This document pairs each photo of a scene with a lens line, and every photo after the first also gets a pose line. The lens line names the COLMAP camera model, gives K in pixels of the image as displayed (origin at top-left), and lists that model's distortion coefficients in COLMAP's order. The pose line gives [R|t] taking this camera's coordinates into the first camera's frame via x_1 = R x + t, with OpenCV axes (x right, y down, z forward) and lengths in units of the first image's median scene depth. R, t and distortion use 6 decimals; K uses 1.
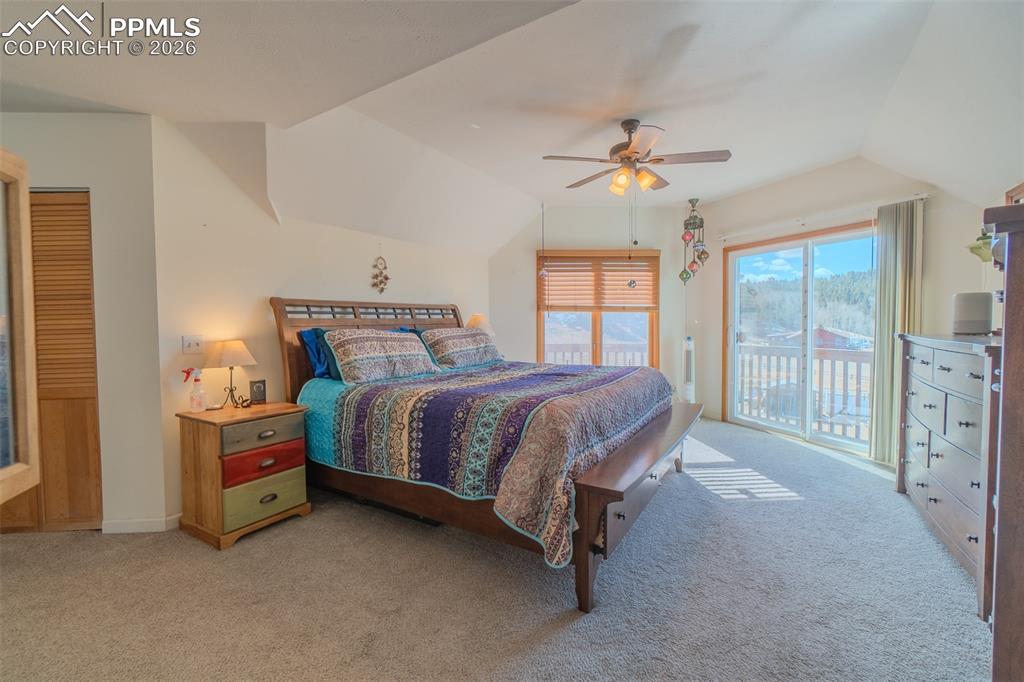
lens RADIAL K [[438.0, 0, 505.1], [0, 438.0, 336.4], [0, 0, 1]] dist [-0.005222, 0.001358]
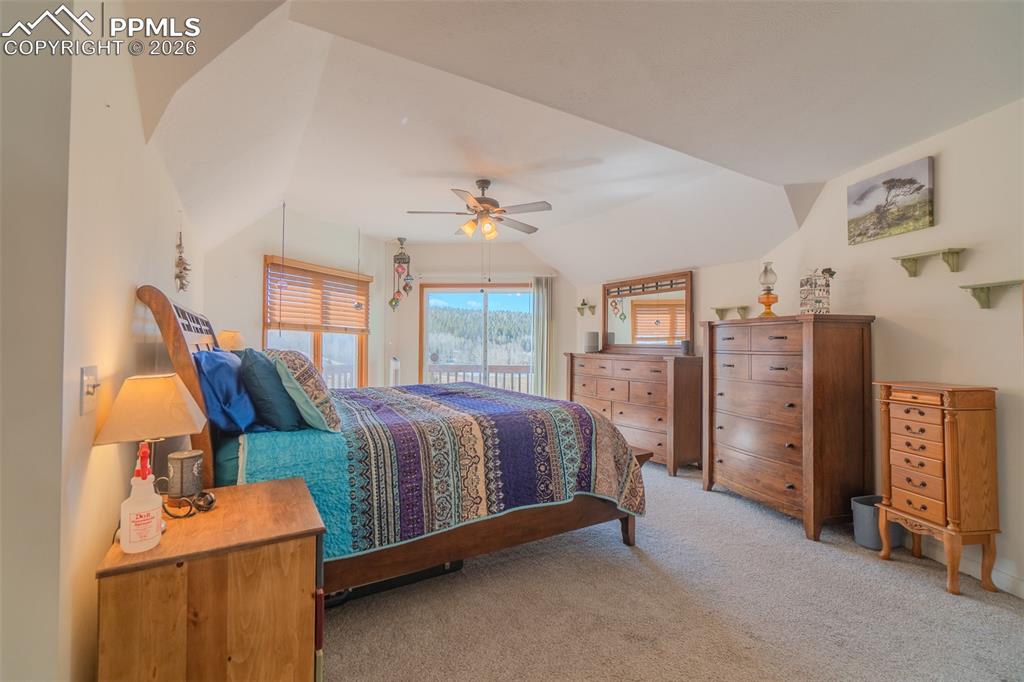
lens RADIAL K [[430.2, 0, 507.0], [0, 430.2, 337.5], [0, 0, 1]] dist [-0.014694, -0.000029]
pose [[0.458173, 0.026046, 0.888481, -0.687539], [0.017282, 0.999121, -0.038201, -0.004840], [-0.888695, 0.032857, 0.457320, 0.376154]]
